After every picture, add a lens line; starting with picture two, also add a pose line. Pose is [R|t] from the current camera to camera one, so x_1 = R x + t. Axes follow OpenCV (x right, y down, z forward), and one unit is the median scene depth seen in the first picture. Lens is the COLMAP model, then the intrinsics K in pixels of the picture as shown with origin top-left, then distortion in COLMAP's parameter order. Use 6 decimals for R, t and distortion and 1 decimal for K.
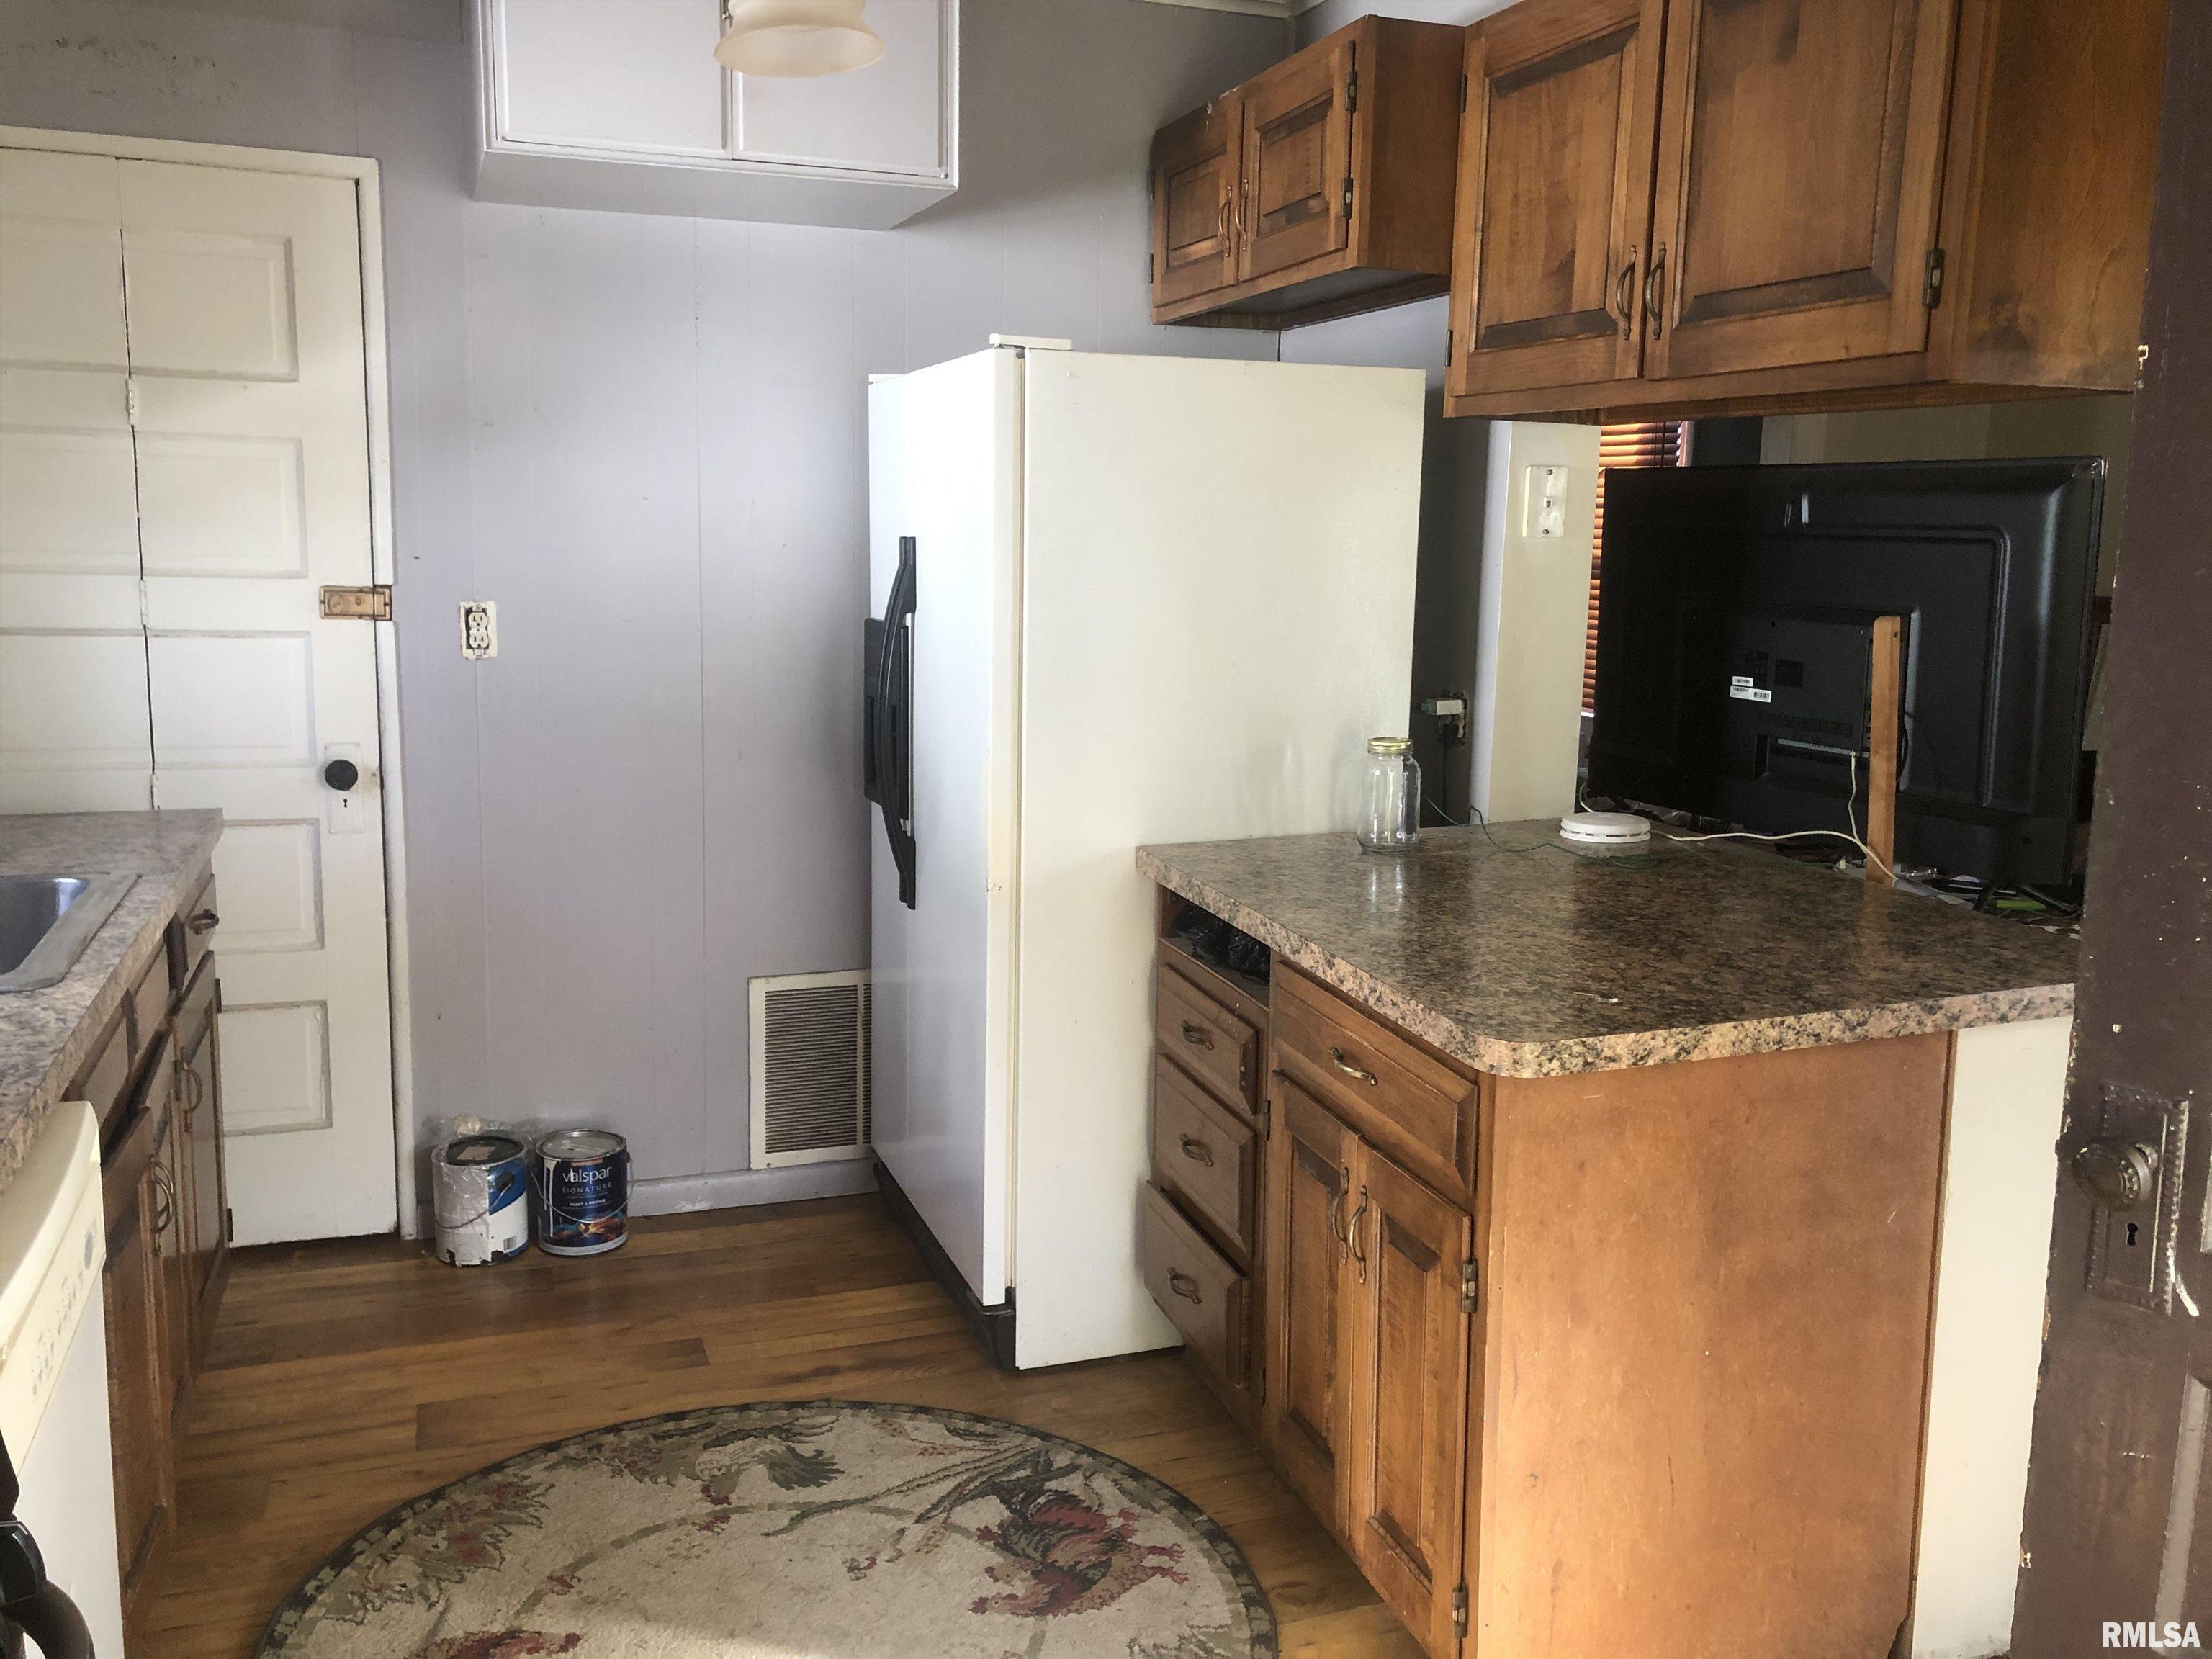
lens RADIAL K [[1836.3, 0, 1110.5], [0, 1836.3, 826.3], [0, 0, 1]] dist [0.049877, -0.033612]
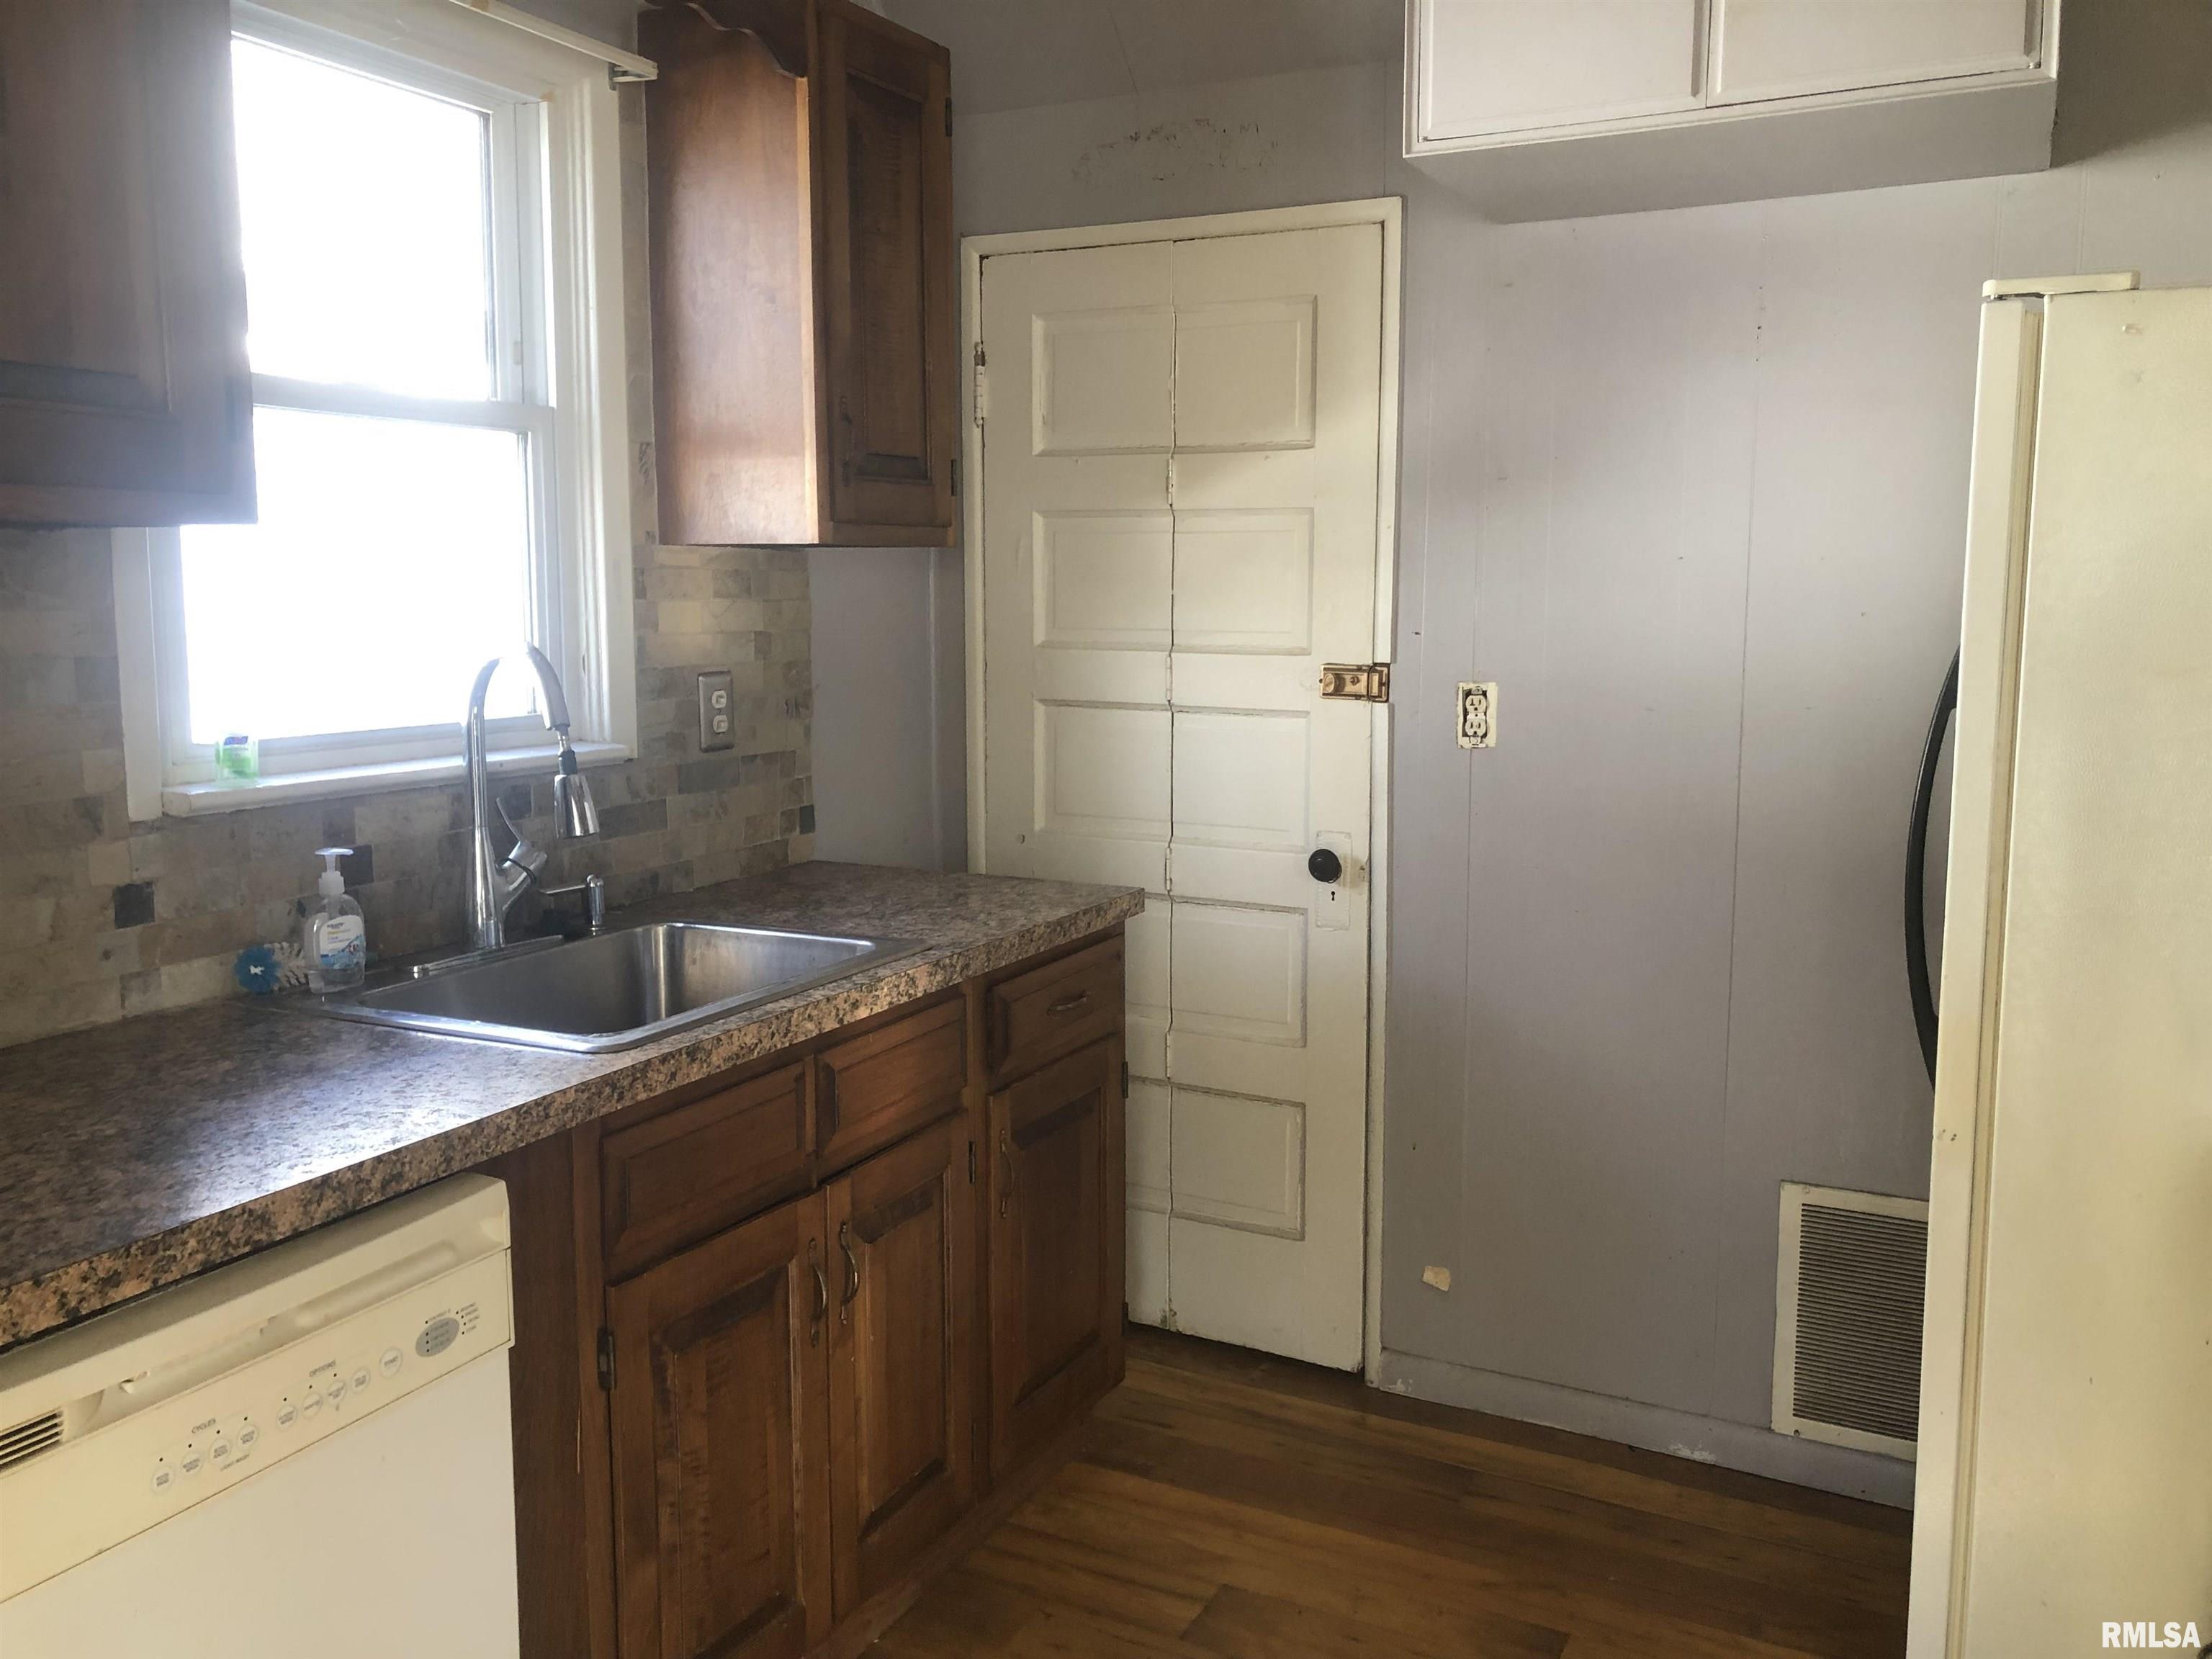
lens RADIAL K [[1836.3, 0, 1098.7], [0, 1836.3, 814.8], [0, 0, 1]] dist [0.049877, -0.033612]
pose [[0.677377, 0.072579, -0.732047, 0.180937], [-0.111591, 0.993743, -0.004733, -0.036334], [0.727123, 0.084896, 0.681238, 0.288726]]
